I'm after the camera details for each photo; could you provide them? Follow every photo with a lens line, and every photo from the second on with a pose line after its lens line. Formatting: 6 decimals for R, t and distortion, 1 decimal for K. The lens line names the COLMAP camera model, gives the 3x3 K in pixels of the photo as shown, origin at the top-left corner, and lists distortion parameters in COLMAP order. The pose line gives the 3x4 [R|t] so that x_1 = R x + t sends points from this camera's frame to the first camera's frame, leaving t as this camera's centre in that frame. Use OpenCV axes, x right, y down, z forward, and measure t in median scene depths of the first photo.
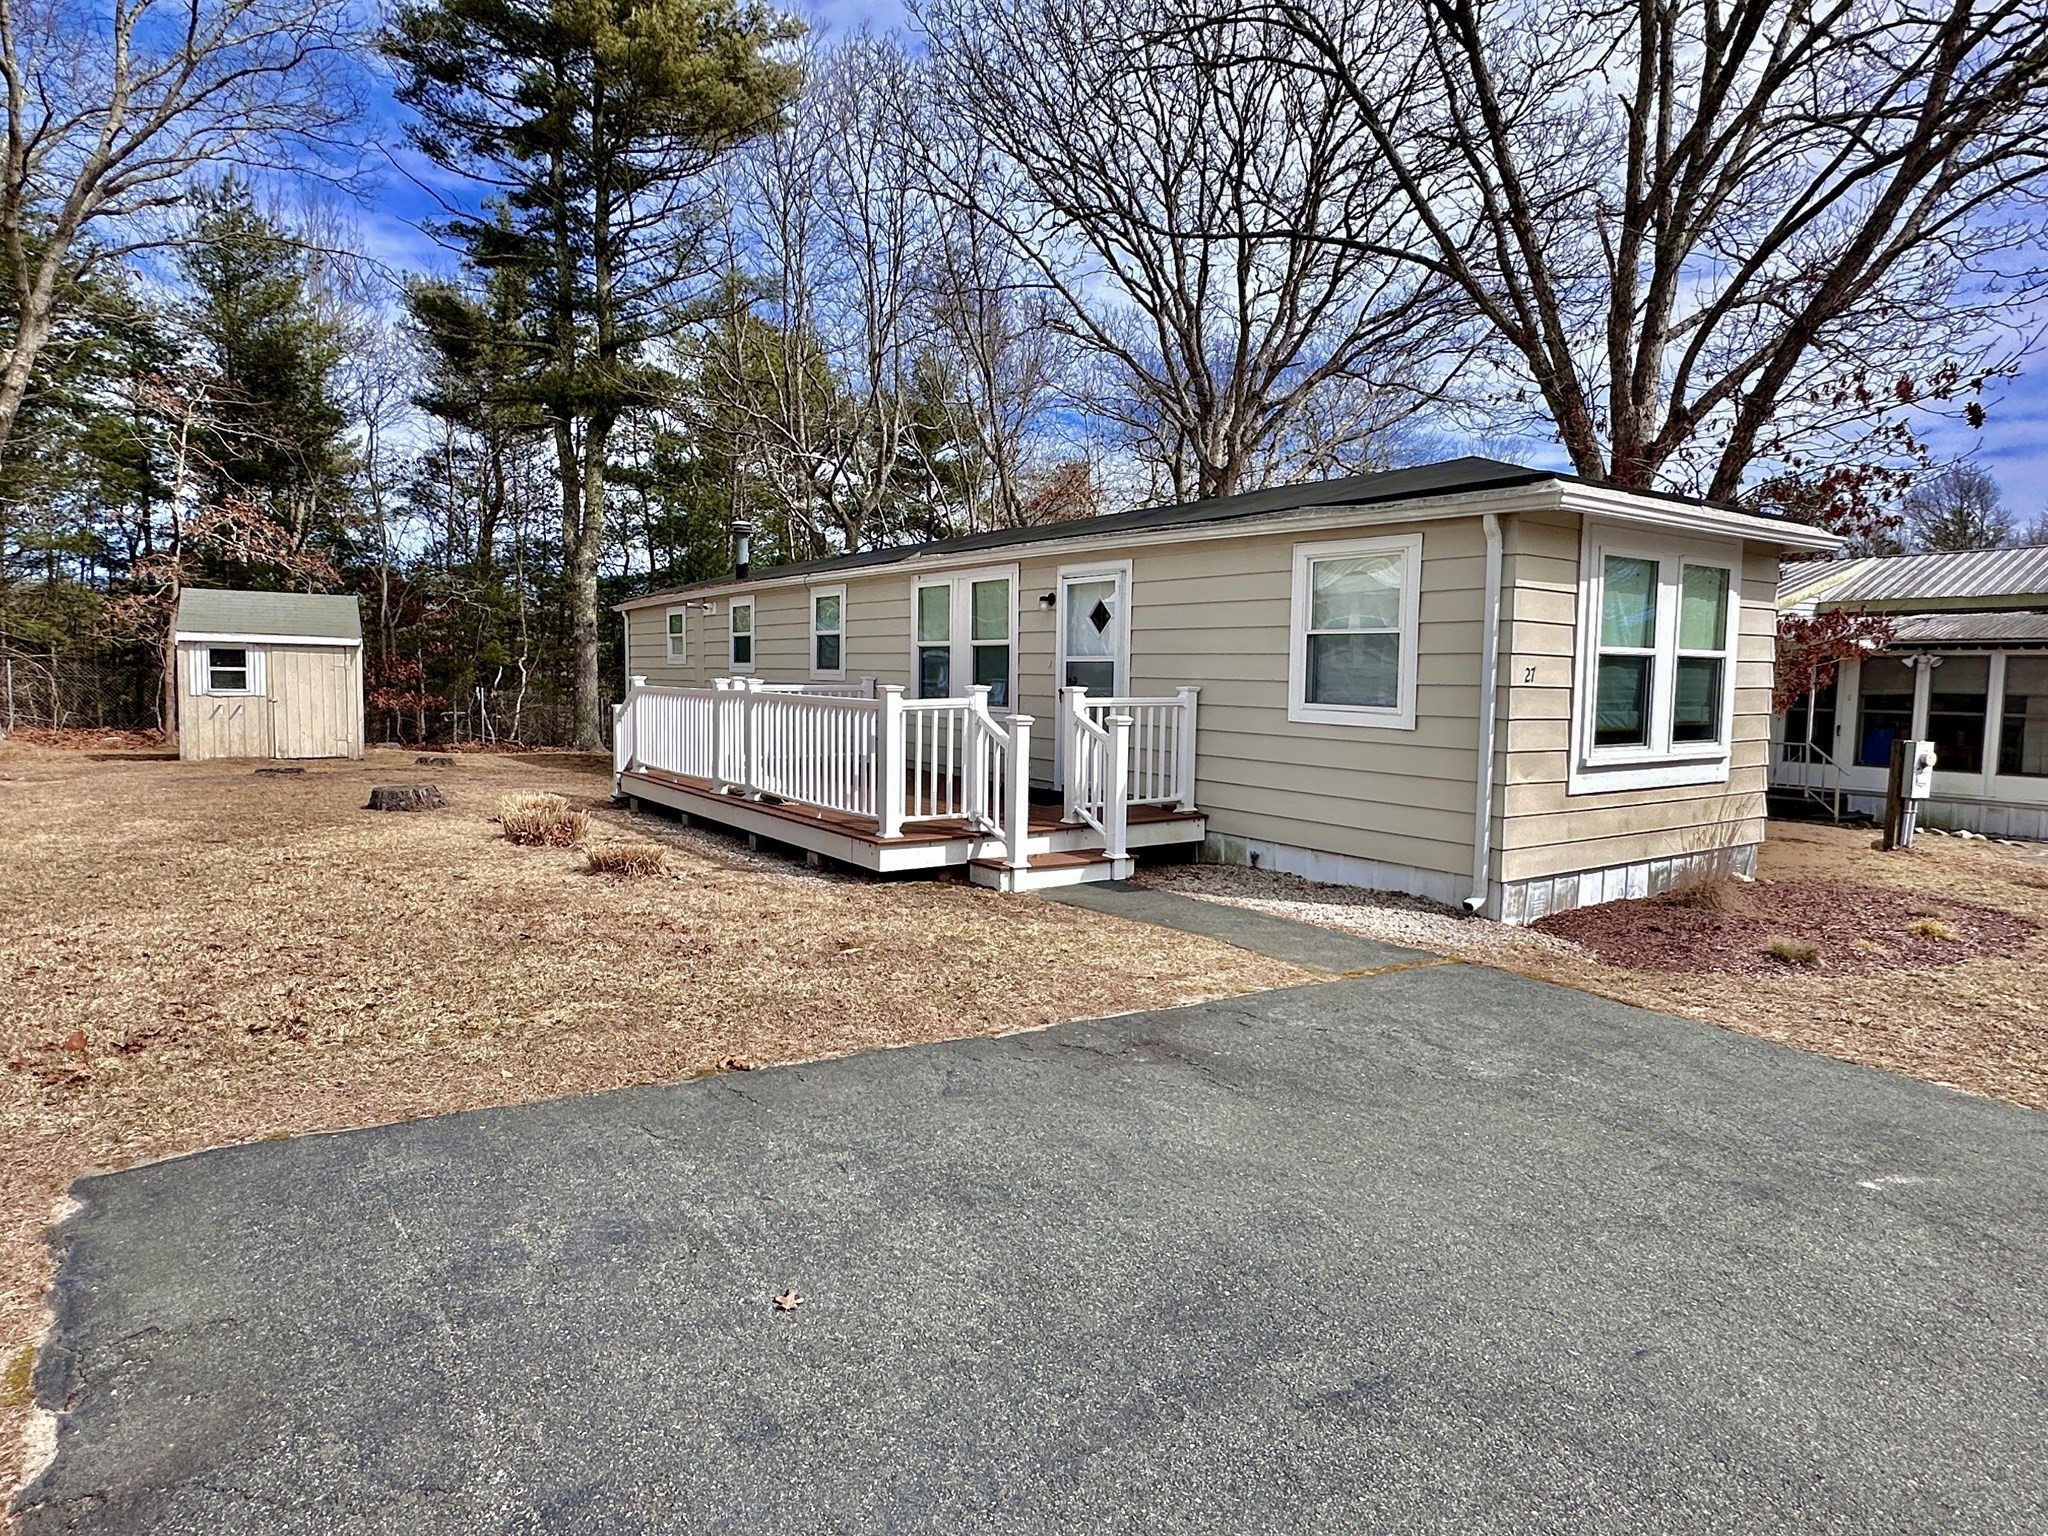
lens RADIAL K [[1176.0, 0, 1030.2], [0, 1176.0, 760.1], [0, 0, 1]] dist [-0.001165, 0.000240]
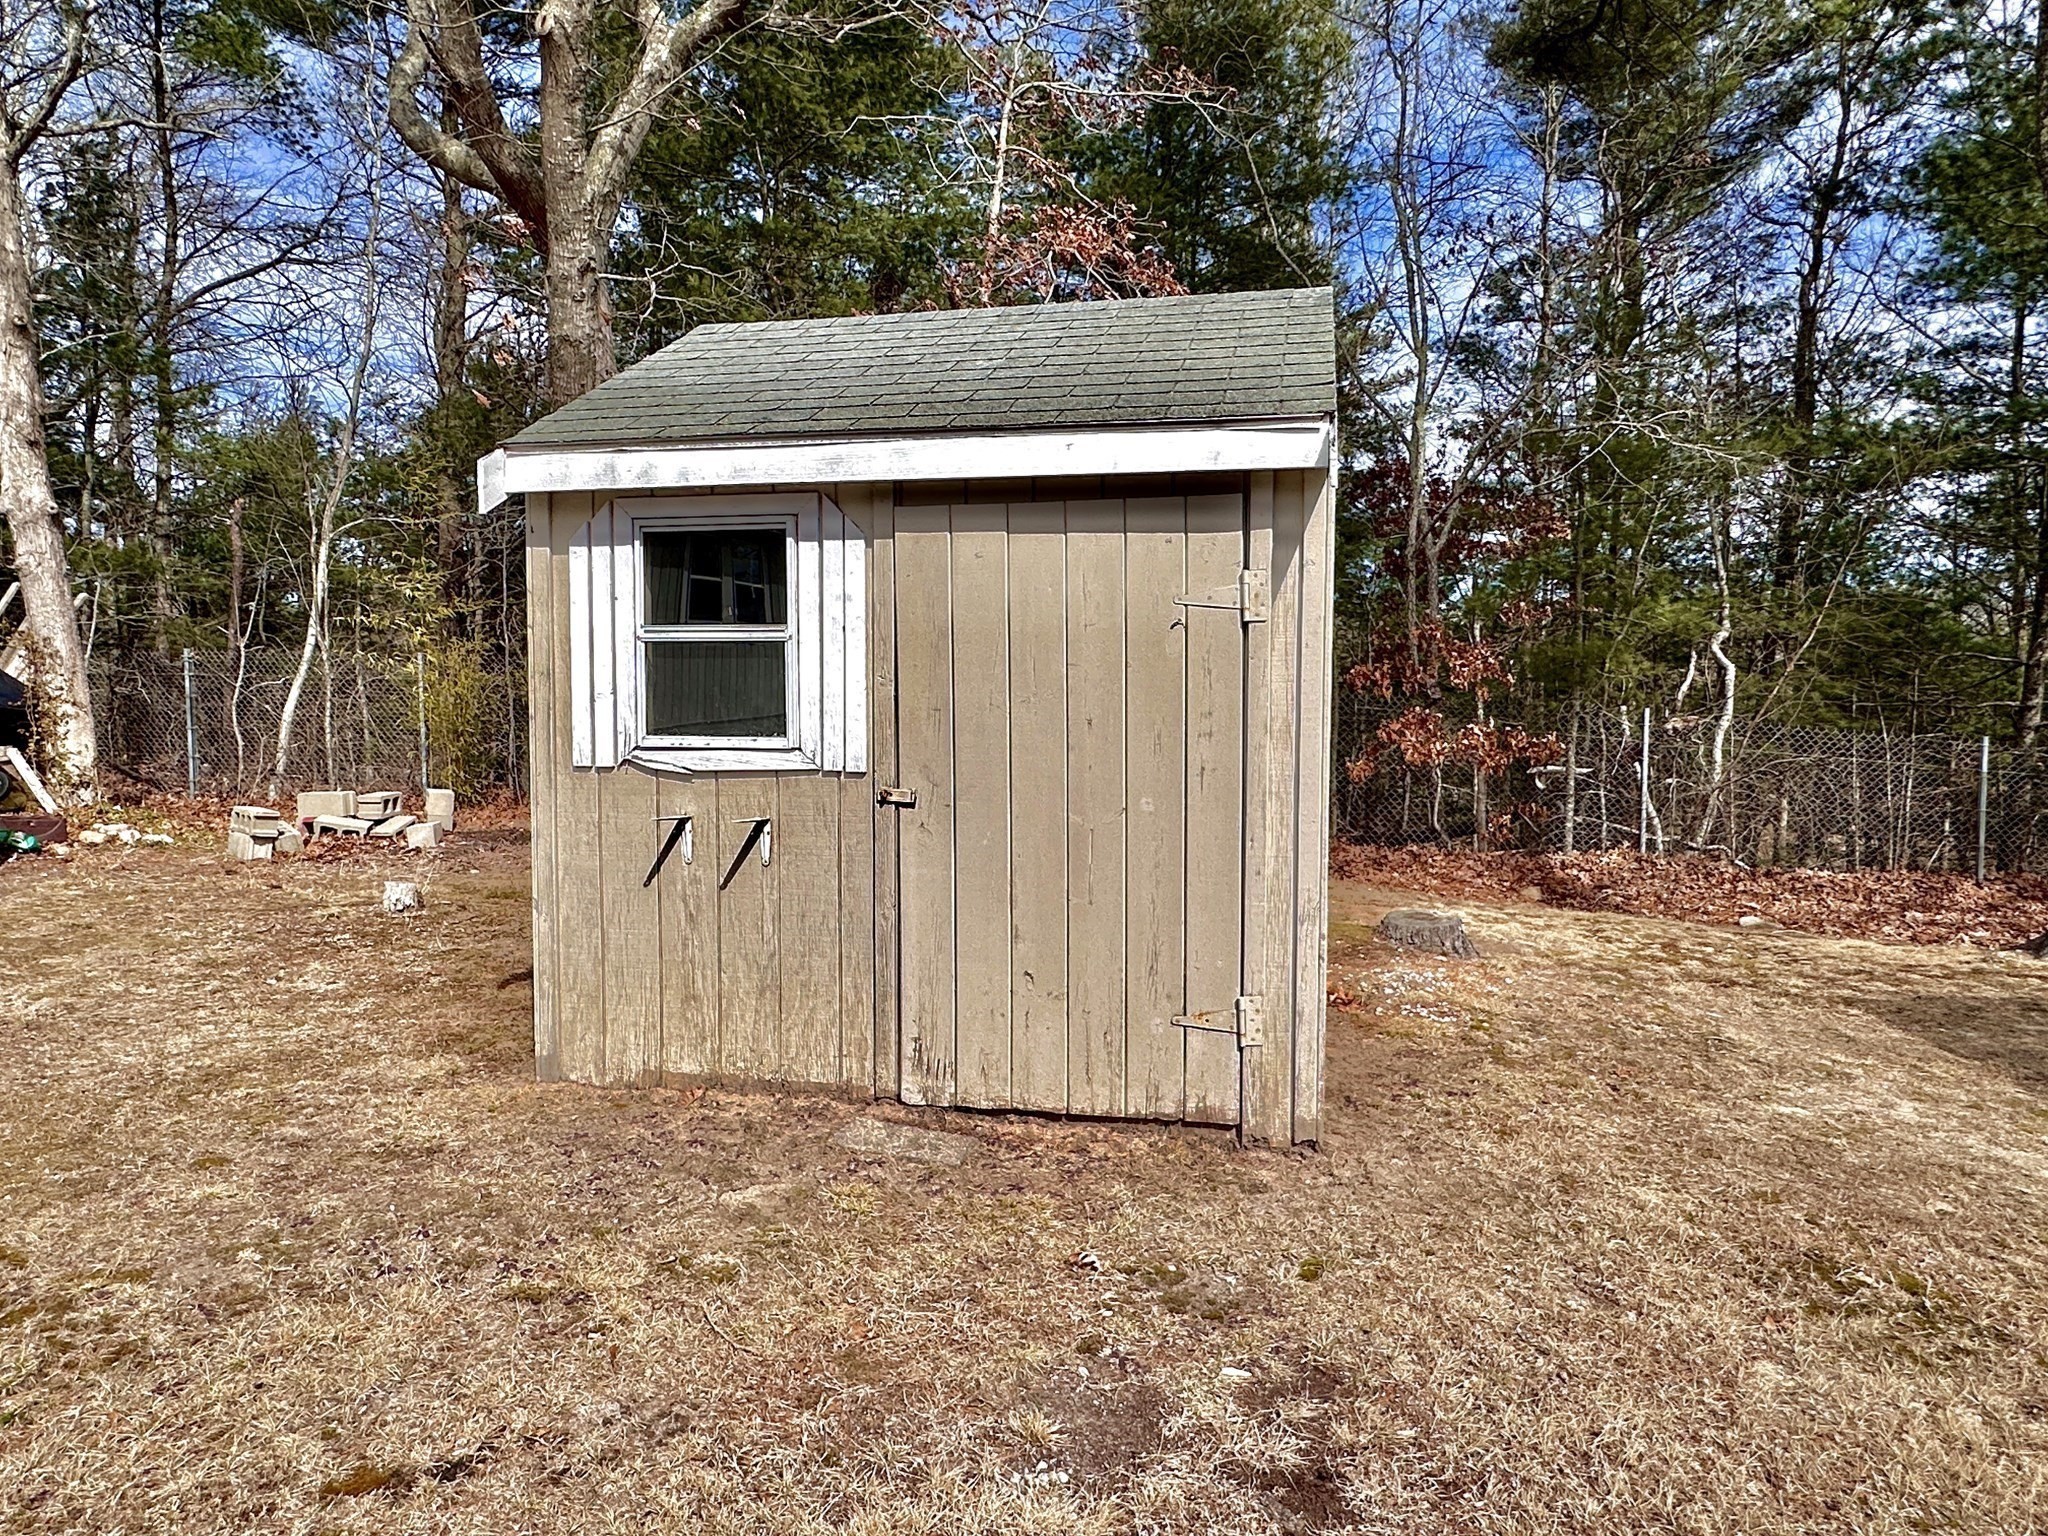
lens RADIAL K [[1254.8, 0, 1023.9], [0, 1254.8, 760.6], [0, 0, 1]] dist [0.000965, 0.000049]
pose [[0.706840, 0.025429, -0.706916, -0.503220], [-0.036092, 0.999348, -0.000140, -0.058612], [0.706452, 0.025613, 0.707298, 0.897082]]
